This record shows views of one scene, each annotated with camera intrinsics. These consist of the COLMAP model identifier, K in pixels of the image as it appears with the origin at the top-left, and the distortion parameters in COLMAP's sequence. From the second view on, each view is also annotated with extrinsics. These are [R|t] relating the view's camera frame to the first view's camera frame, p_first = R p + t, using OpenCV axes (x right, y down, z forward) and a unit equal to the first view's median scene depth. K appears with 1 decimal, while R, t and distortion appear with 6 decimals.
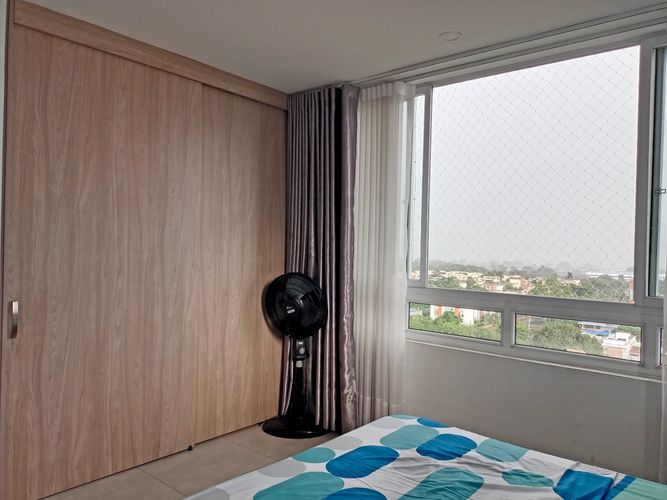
lens RADIAL K [[496.4, 0, 335.0], [0, 496.4, 246.6], [0, 0, 1]] dist [0.082844, -0.124657]
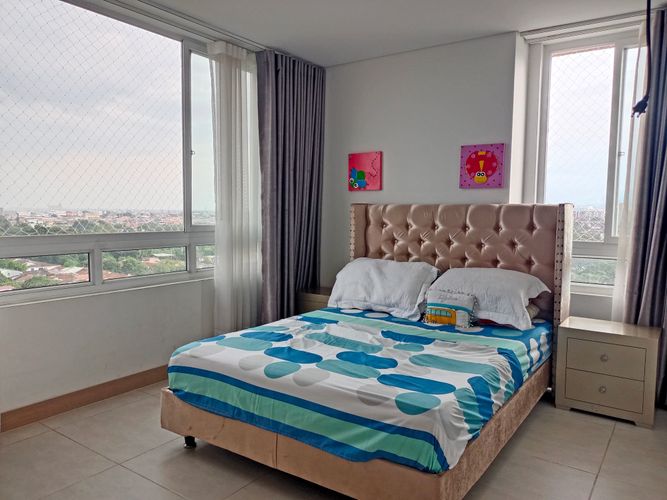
lens RADIAL K [[496.4, 0, 335.0], [0, 496.4, 246.6], [0, 0, 1]] dist [0.082844, -0.124657]
pose [[-0.082953, -0.106179, 0.990881, -1.121088], [-0.020095, 0.994284, 0.104861, 0.001673], [-0.996351, -0.011214, -0.084612, 0.919476]]
